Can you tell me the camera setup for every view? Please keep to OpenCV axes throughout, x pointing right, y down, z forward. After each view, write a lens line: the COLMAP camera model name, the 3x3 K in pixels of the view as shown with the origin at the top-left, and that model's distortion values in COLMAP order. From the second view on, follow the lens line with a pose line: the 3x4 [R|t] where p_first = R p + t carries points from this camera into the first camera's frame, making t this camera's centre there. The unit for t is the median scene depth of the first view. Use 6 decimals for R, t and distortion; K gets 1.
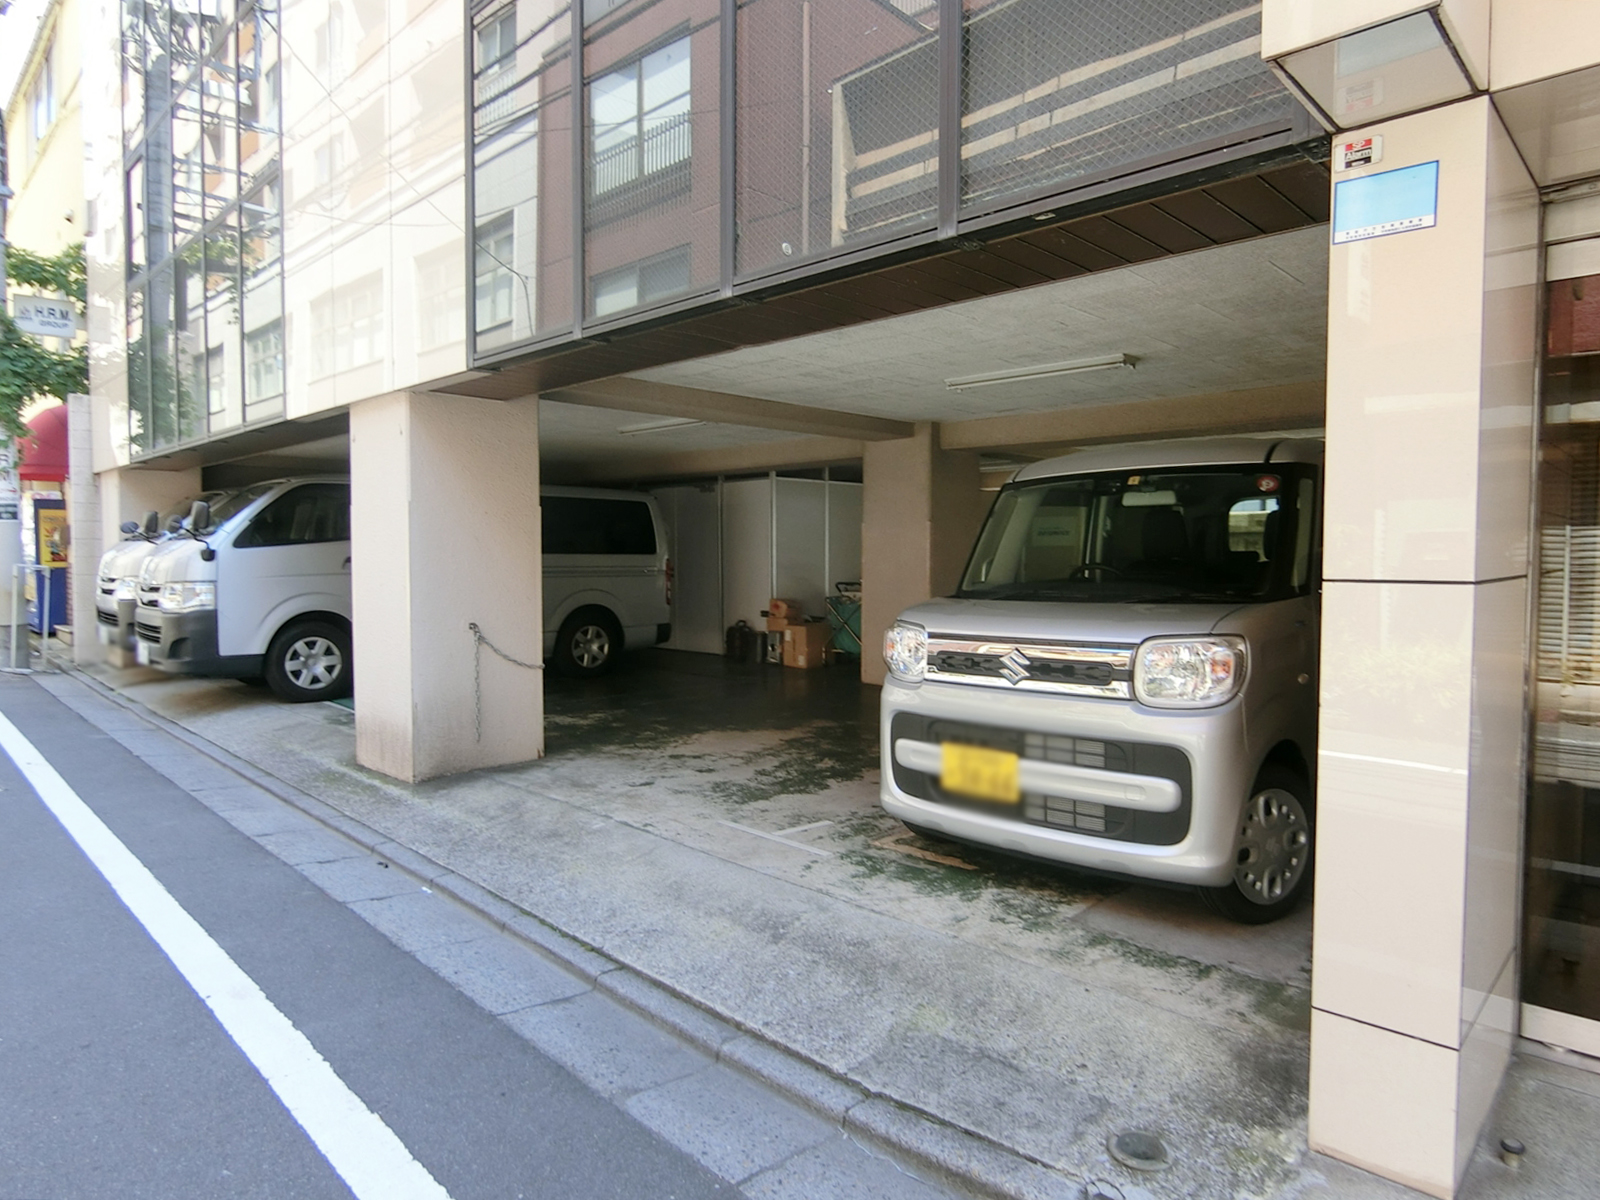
lens RADIAL K [[939.1, 0, 811.0], [0, 939.1, 598.7], [0, 0, 1]] dist [-0.002409, -0.009867]
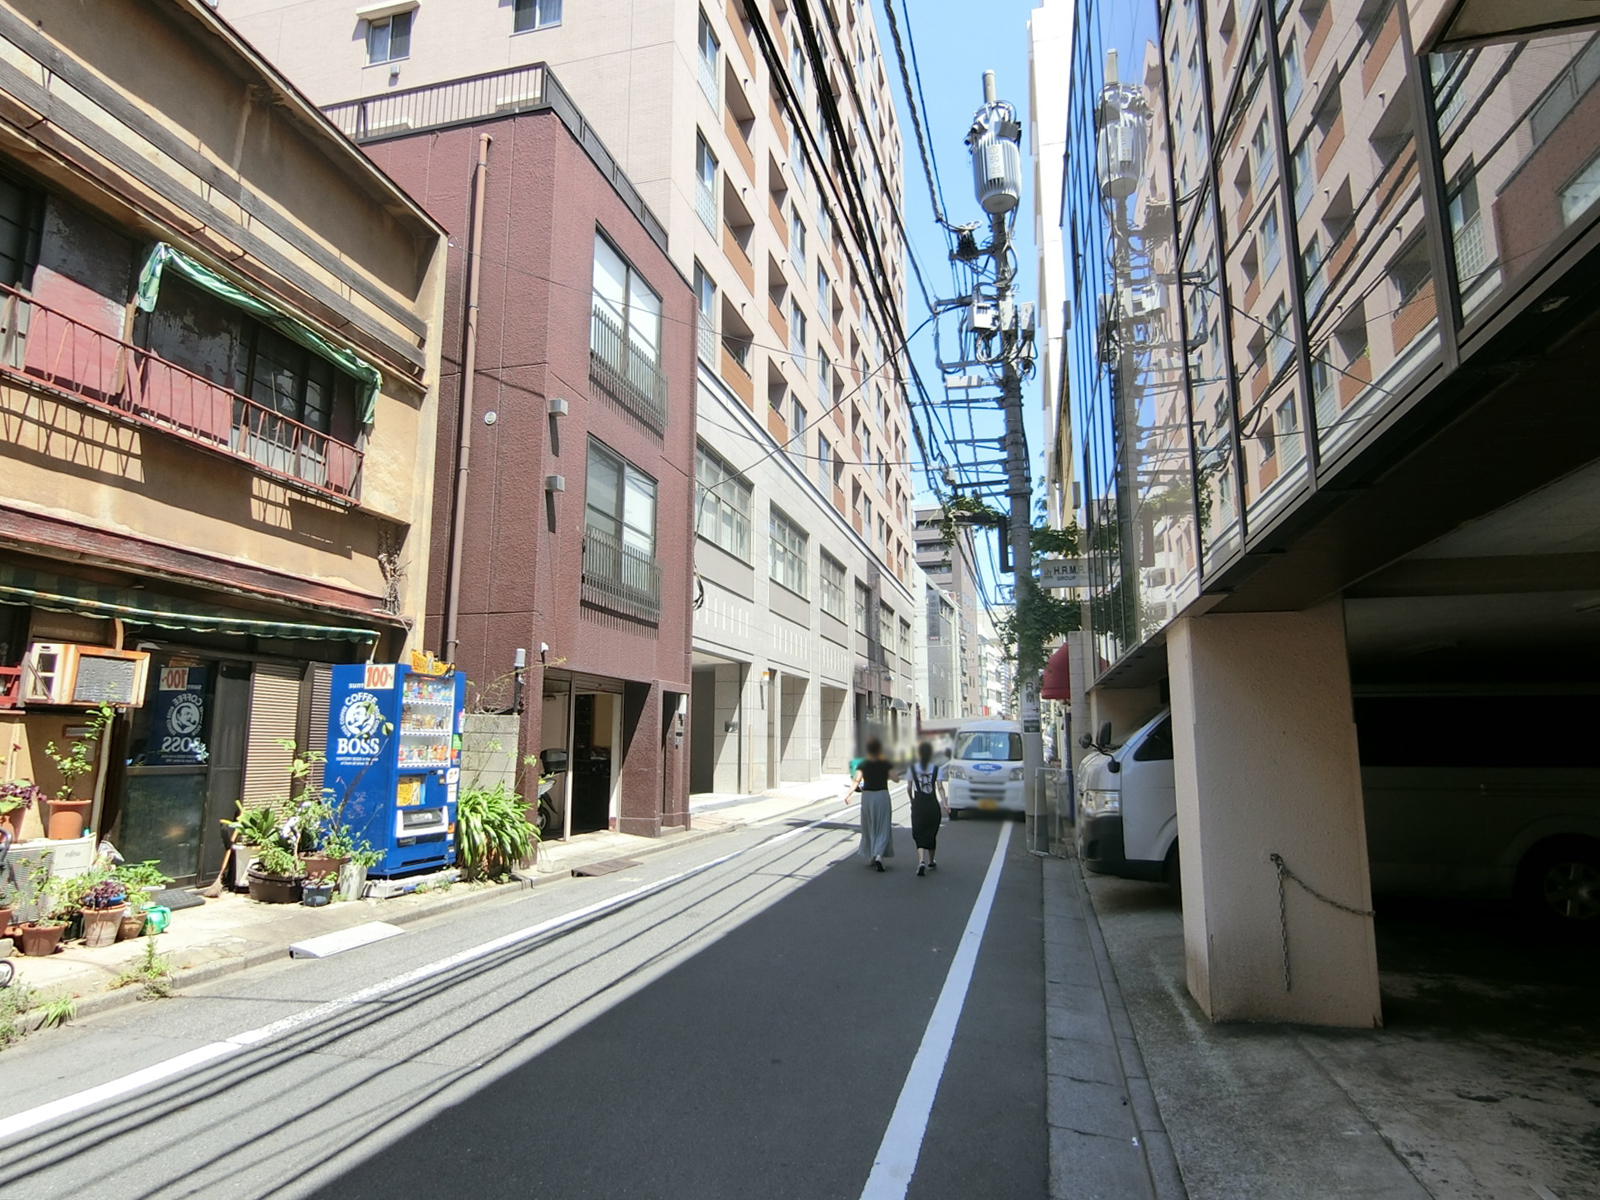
lens RADIAL K [[939.1, 0, 811.0], [0, 939.1, 598.7], [0, 0, 1]] dist [-0.002409, -0.009867]
pose [[0.503001, -0.136137, -0.853497, 0.270739], [-0.040464, 0.982725, -0.180596, -0.041718], [0.863338, 0.125376, 0.488802, 0.150456]]
